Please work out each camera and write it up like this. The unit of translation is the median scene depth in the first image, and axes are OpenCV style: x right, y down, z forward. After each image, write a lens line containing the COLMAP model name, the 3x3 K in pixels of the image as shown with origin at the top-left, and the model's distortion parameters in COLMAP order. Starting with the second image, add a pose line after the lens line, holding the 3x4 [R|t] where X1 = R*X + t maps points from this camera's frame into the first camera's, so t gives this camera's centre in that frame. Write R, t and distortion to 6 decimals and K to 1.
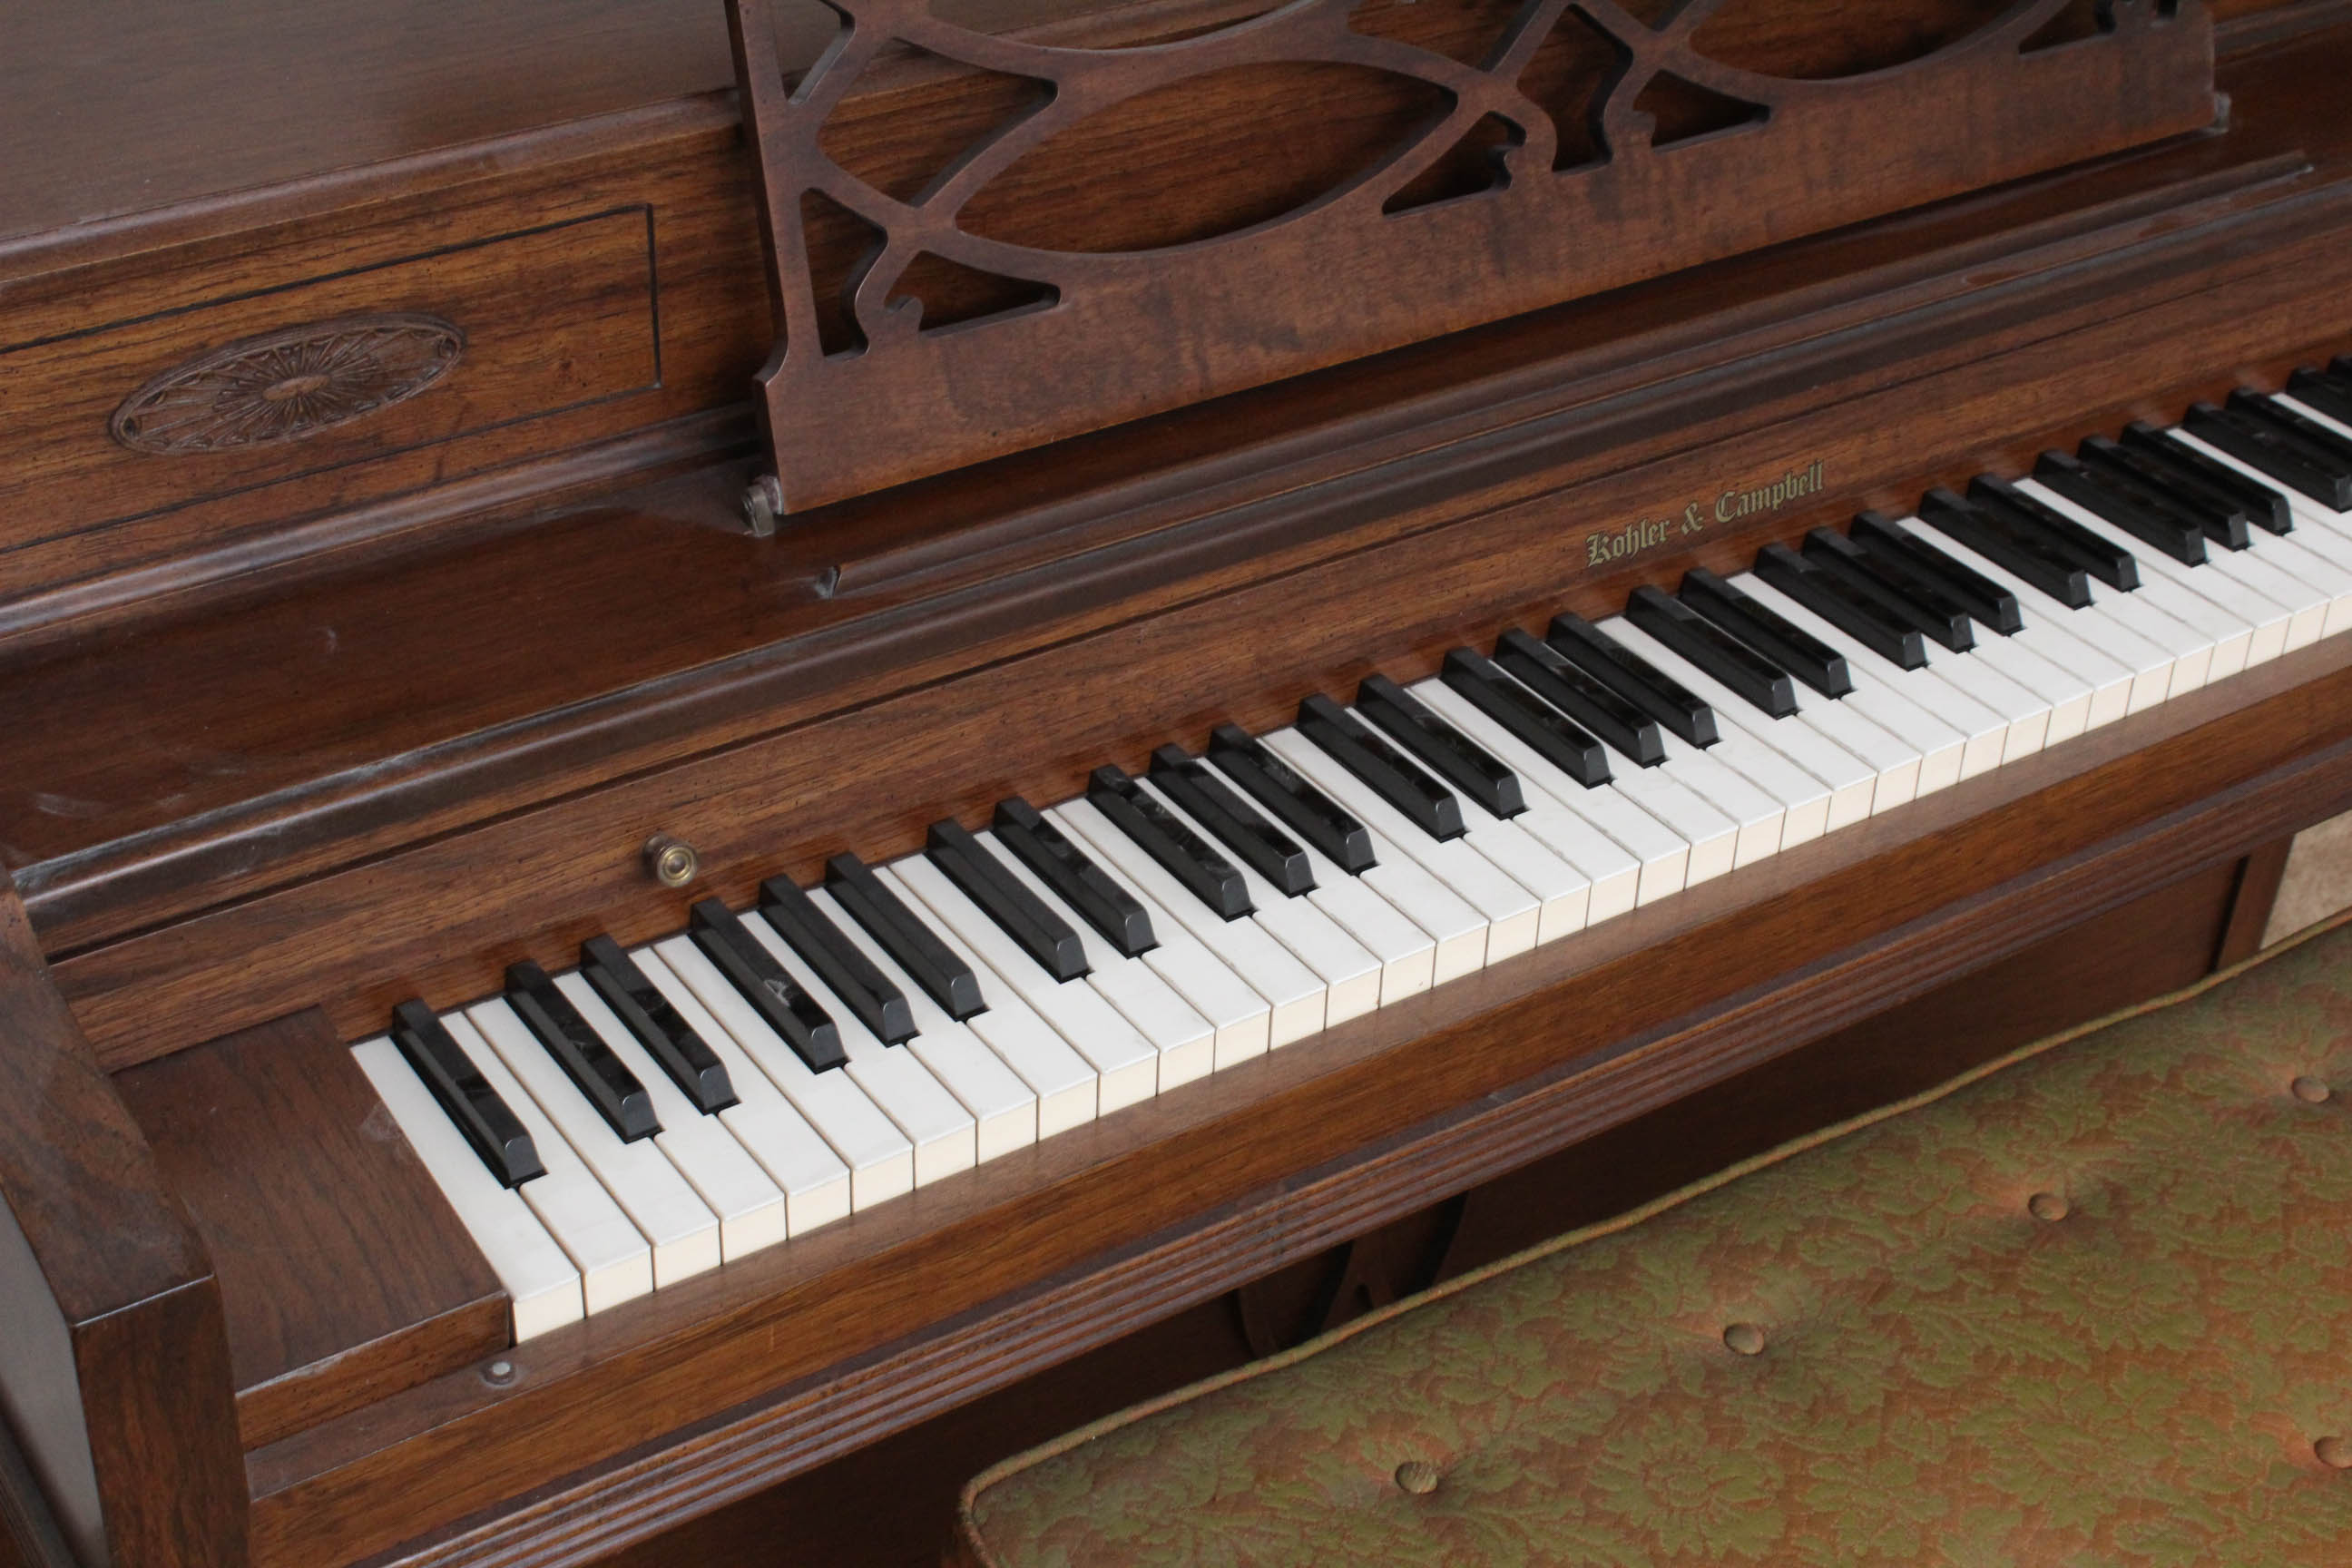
lens RADIAL K [[3453.9, 0, 1176.0], [0, 3453.9, 784.0], [0, 0, 1]] dist [-0.059043, 0.154698]
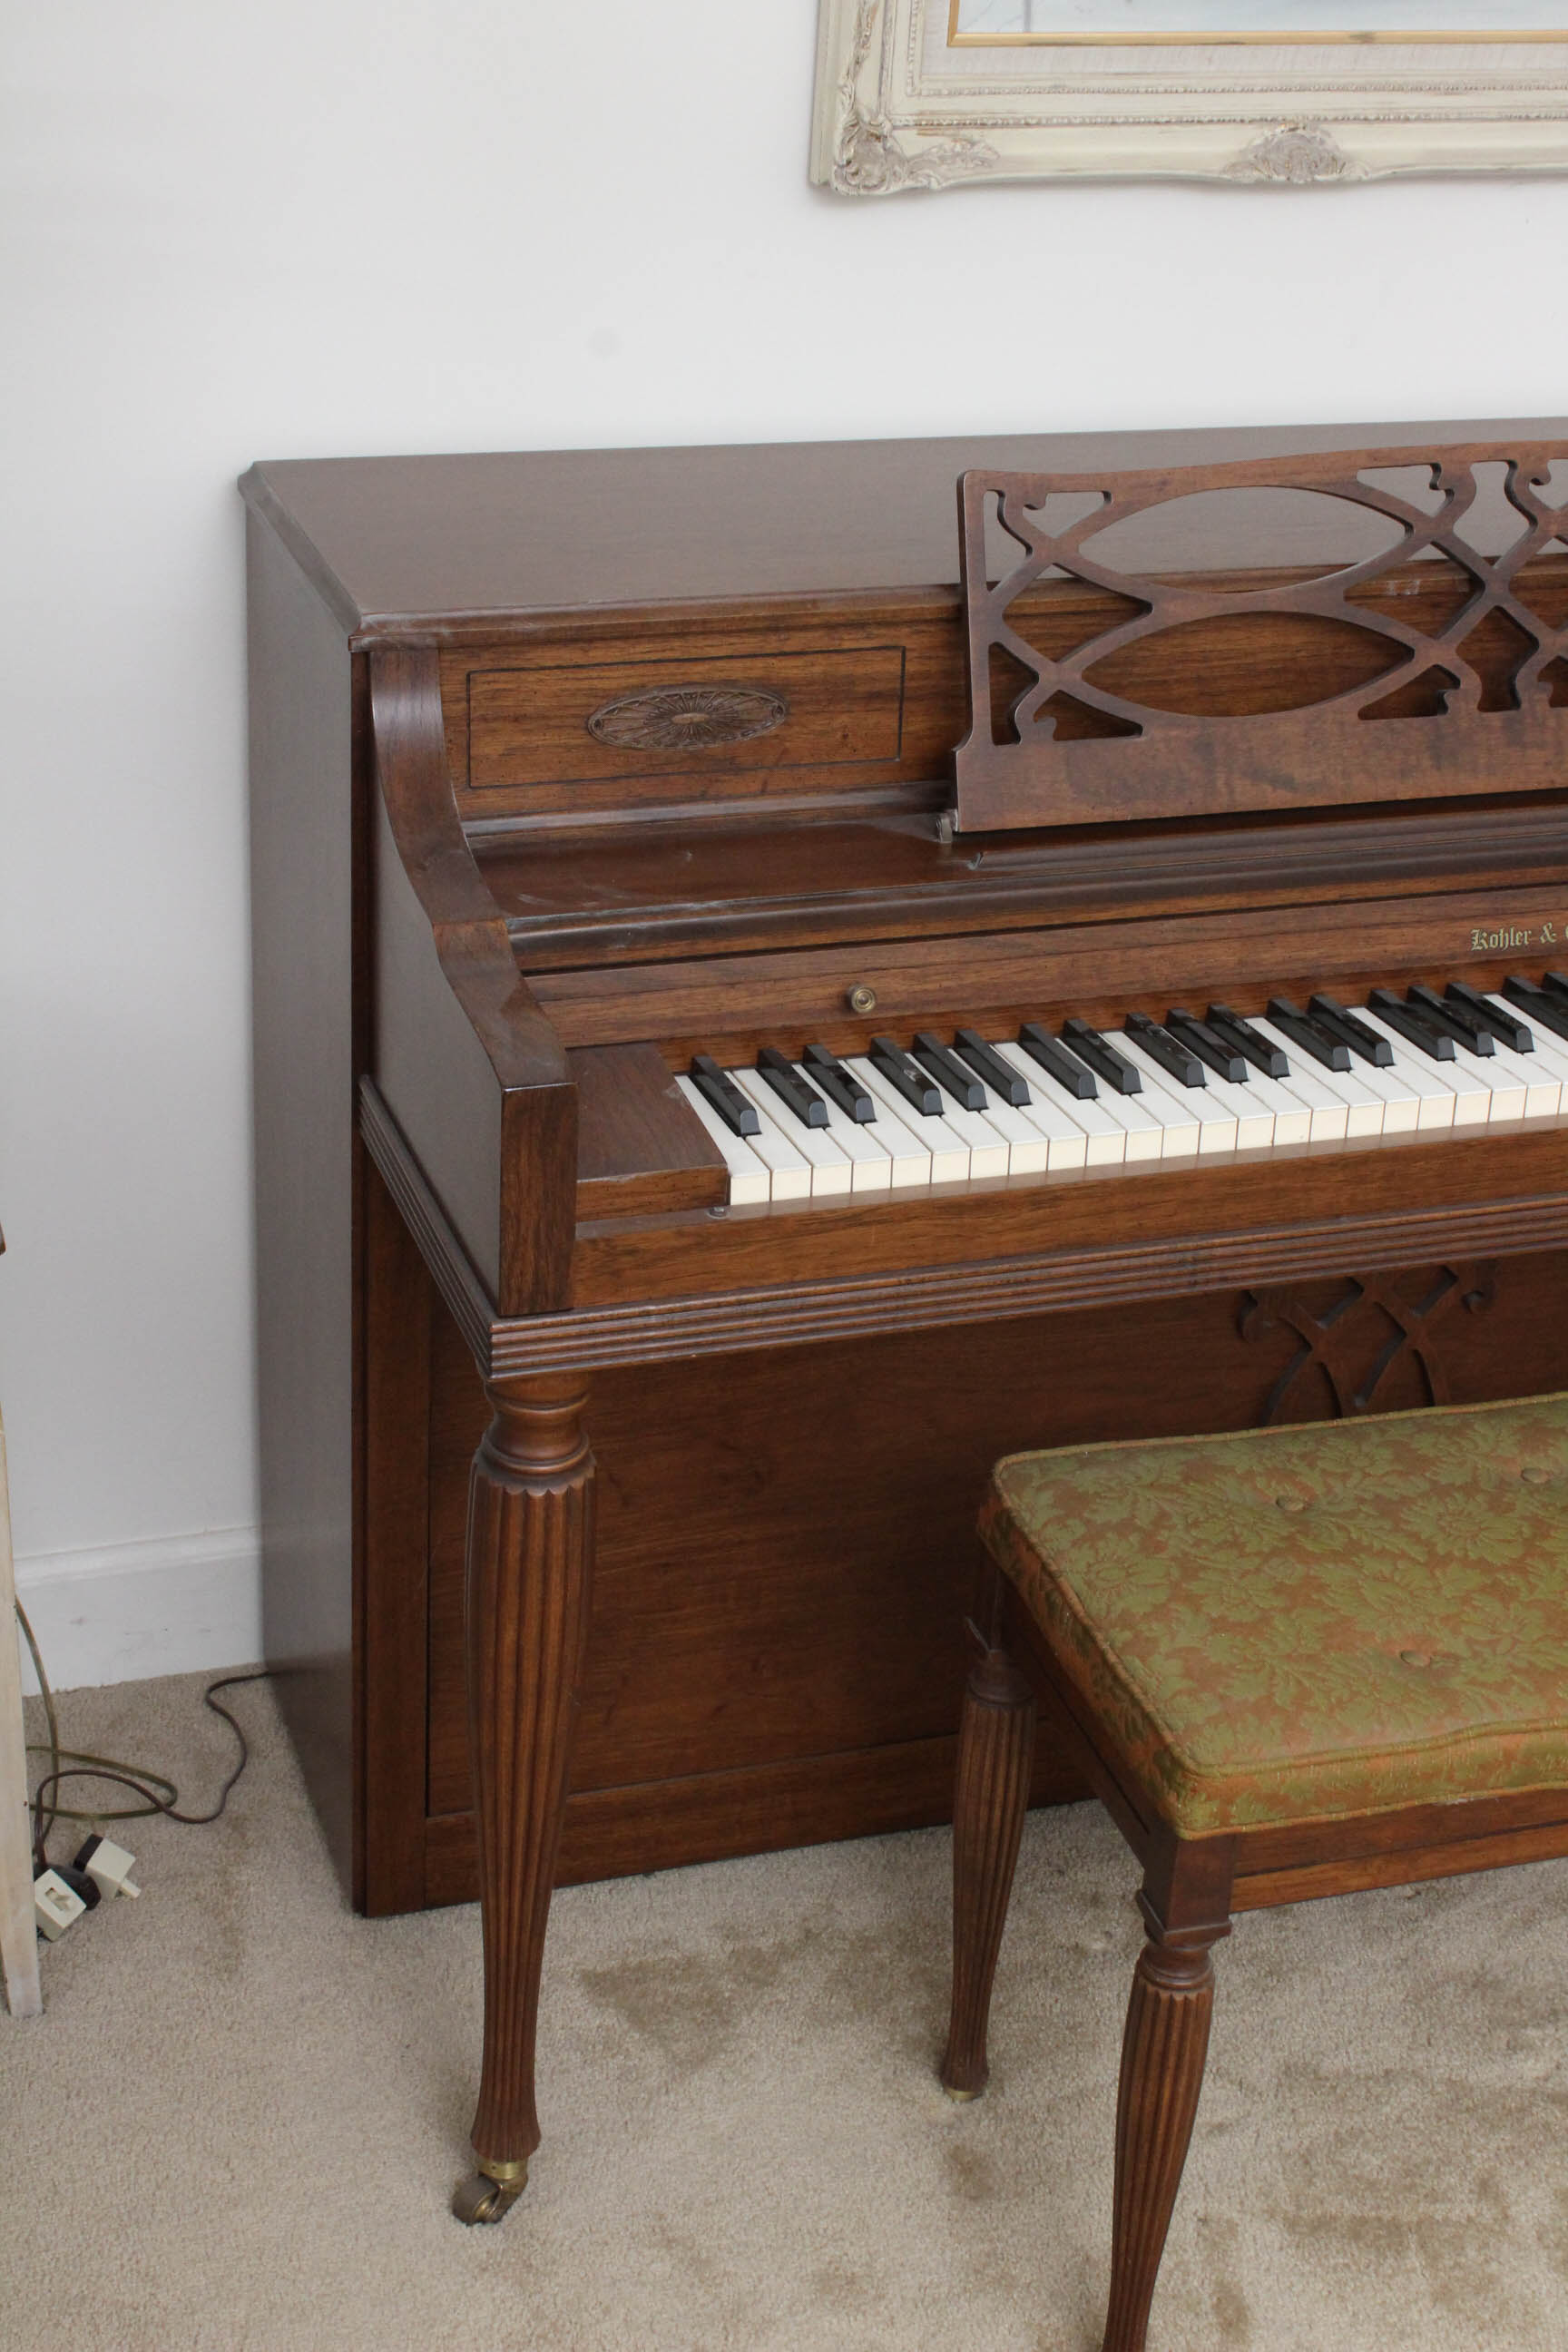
lens RADIAL K [[3453.9, 0, 784.0], [0, 3453.9, 1176.0], [0, 0, 1]] dist [-0.059043, 0.154698]
pose [[0.966605, 0.100970, -0.235542, 0.210900], [-0.140956, 0.977065, -0.159610, 0.354967], [0.214024, 0.187481, 0.958668, -0.586643]]
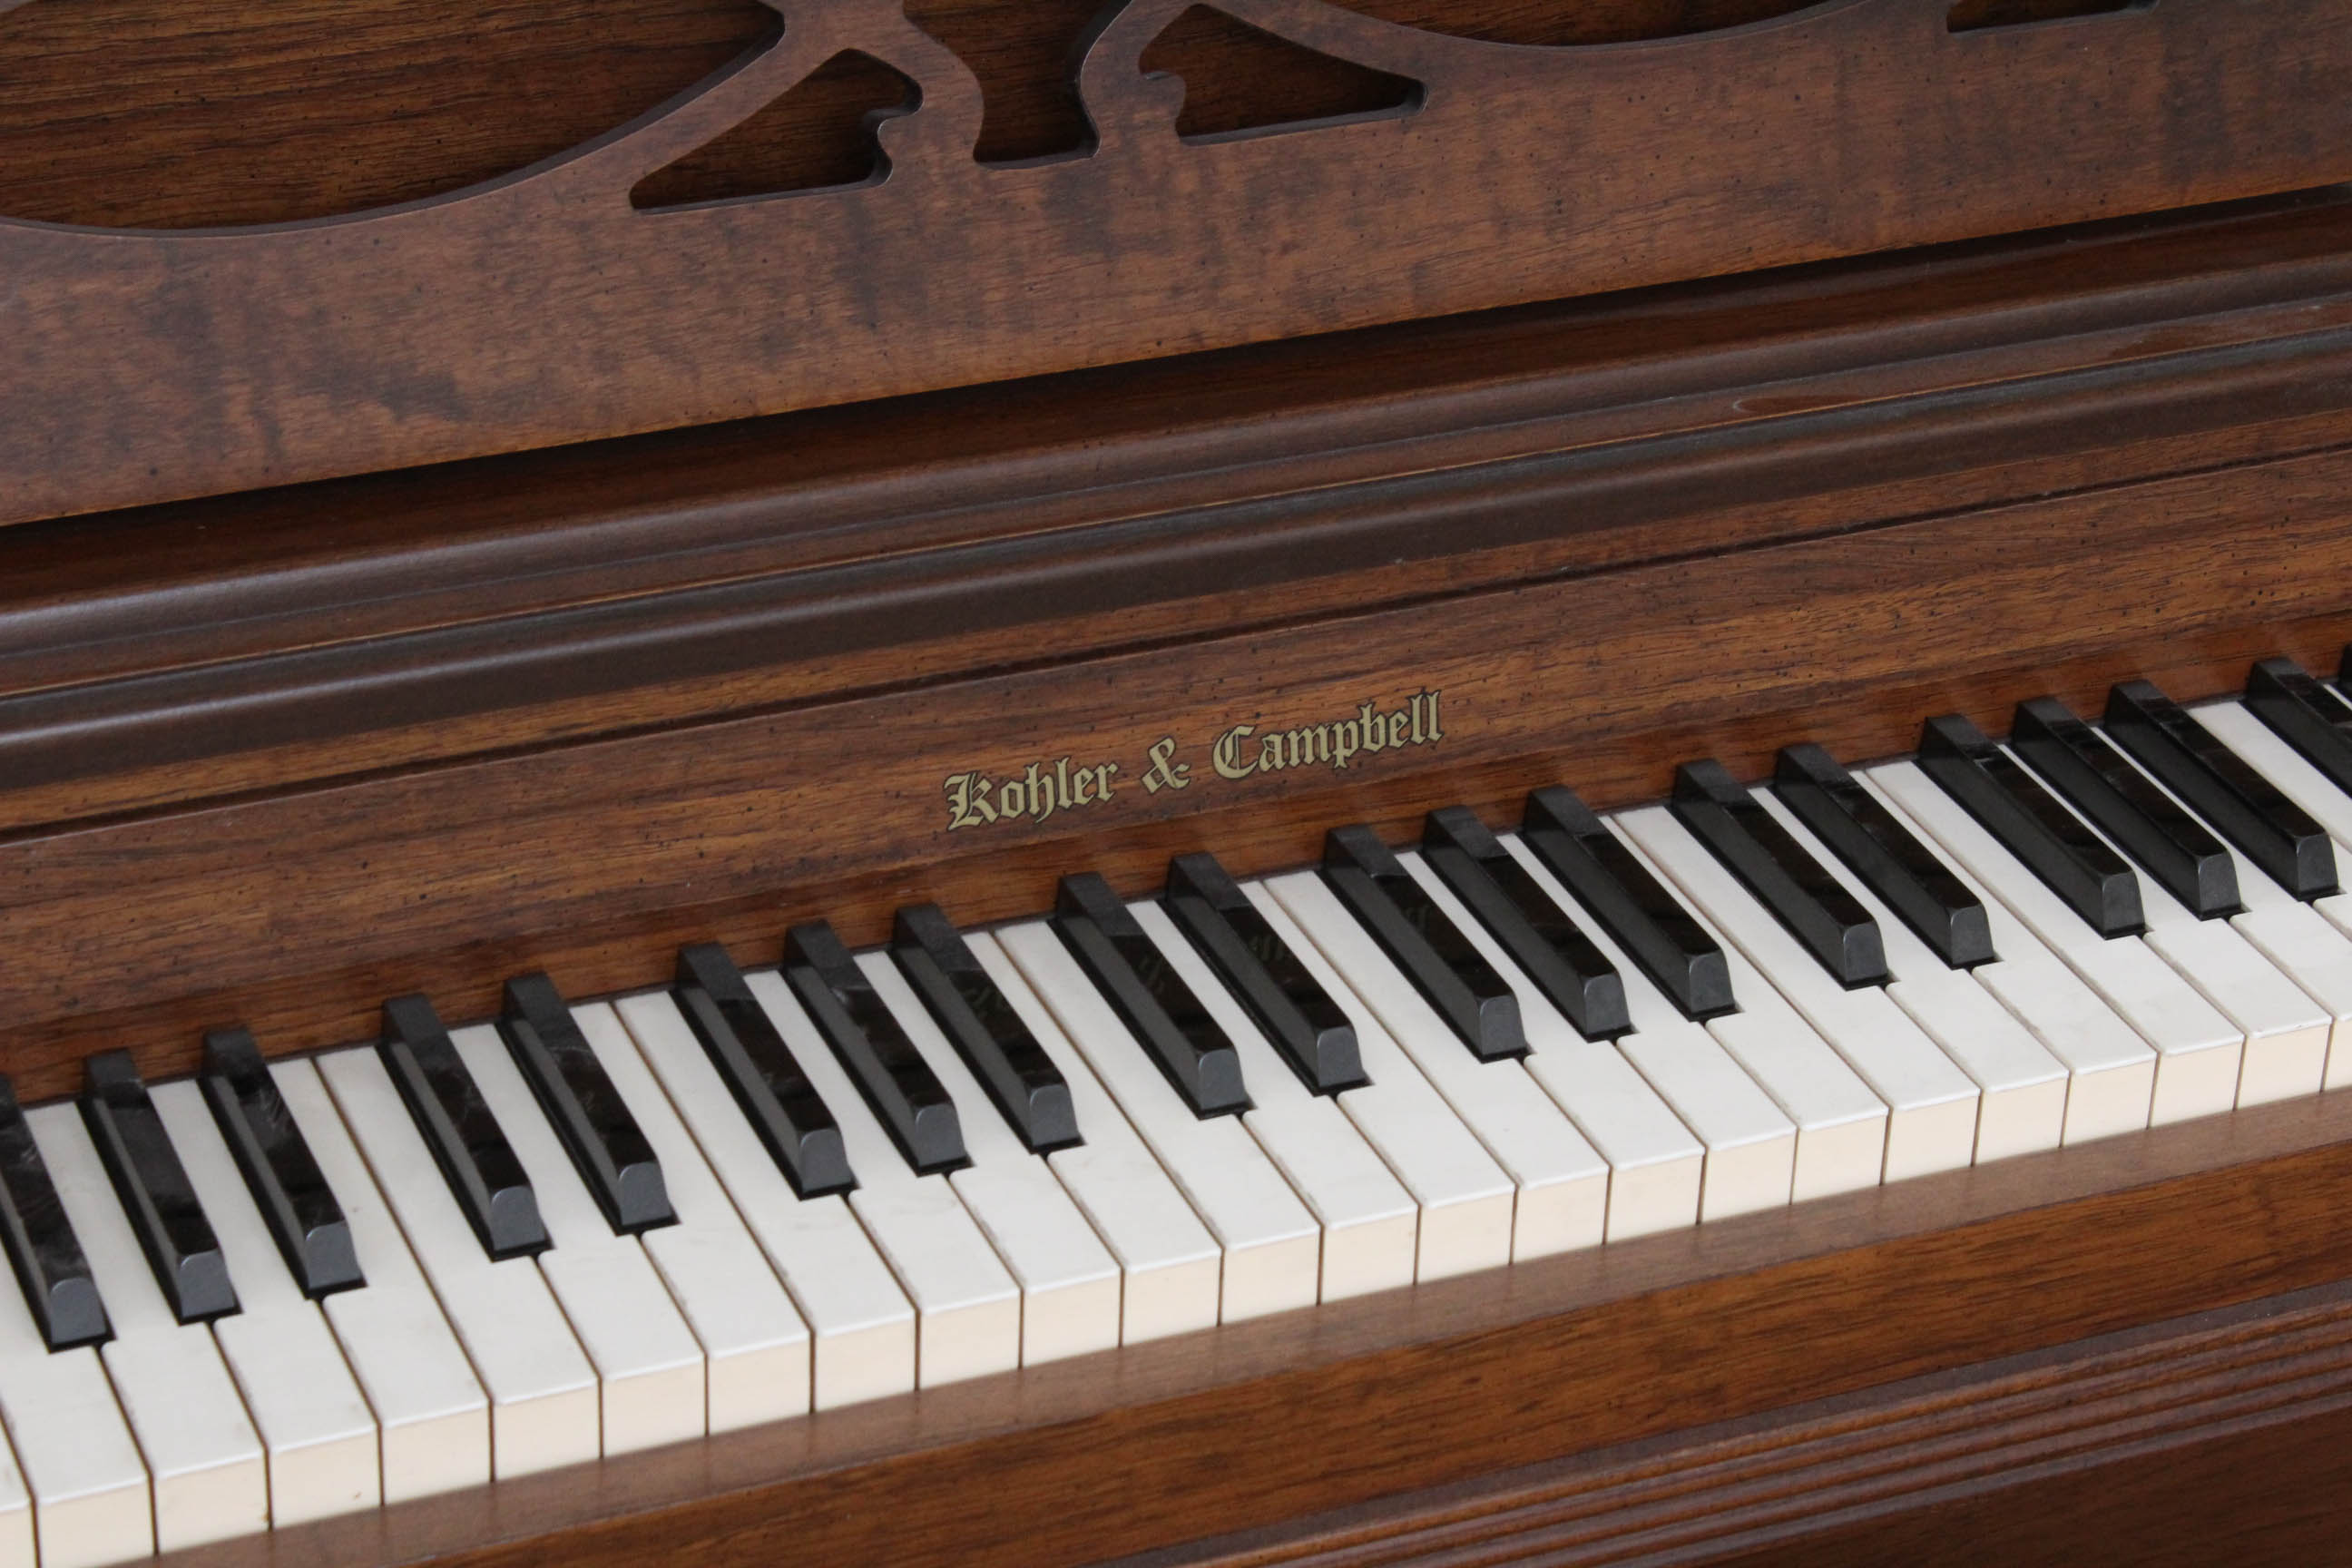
lens RADIAL K [[5585.2, 0, 1178.2], [0, 5585.2, 746.8], [0, 0, 1]] dist [0.056118, 0.337660]
pose [[0.980718, 0.092901, -0.171936, 0.342981], [-0.106318, 0.991827, -0.070532, -0.014908], [0.163978, 0.087452, 0.982580, 0.077181]]
